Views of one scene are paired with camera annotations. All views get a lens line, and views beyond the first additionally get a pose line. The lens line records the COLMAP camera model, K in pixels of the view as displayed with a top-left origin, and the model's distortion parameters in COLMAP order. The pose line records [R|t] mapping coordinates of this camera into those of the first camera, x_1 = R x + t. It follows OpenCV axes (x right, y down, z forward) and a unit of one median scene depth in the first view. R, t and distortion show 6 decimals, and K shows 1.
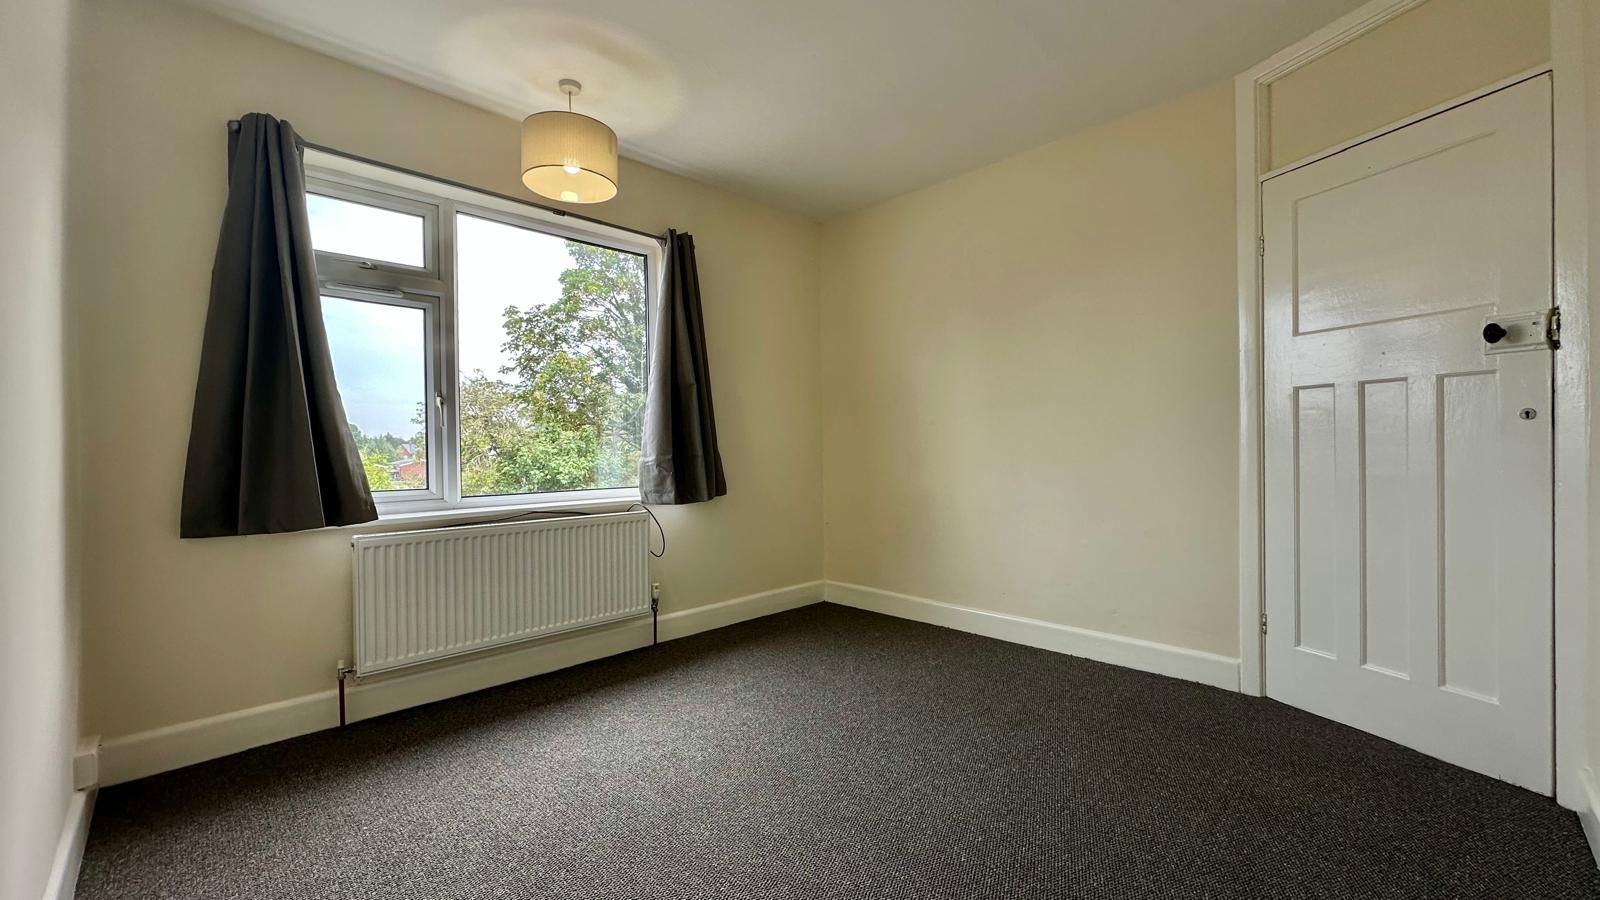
lens RADIAL K [[634.4, 0, 799.3], [0, 634.4, 451.0], [0, 0, 1]] dist [-0.003015, -0.000197]
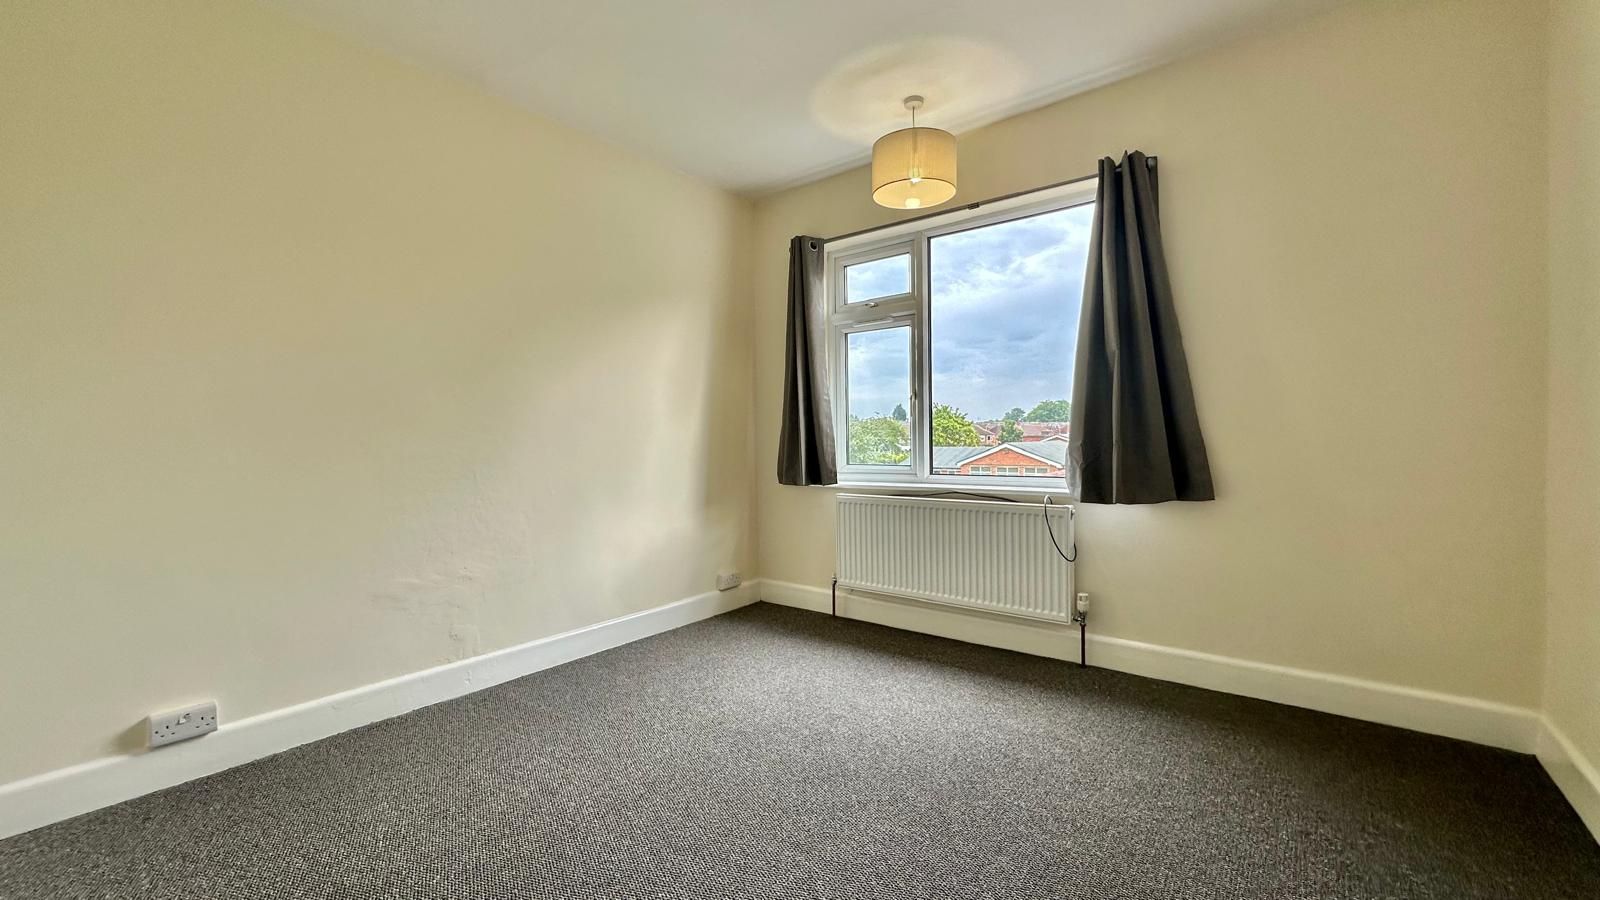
lens RADIAL K [[634.4, 0, 799.3], [0, 634.4, 451.0], [0, 0, 1]] dist [-0.003015, -0.000197]
pose [[0.120268, 0.035310, -0.992113, 0.664149], [0.011089, 0.999257, 0.036909, -0.019800], [0.992680, -0.015441, 0.119787, 0.622711]]
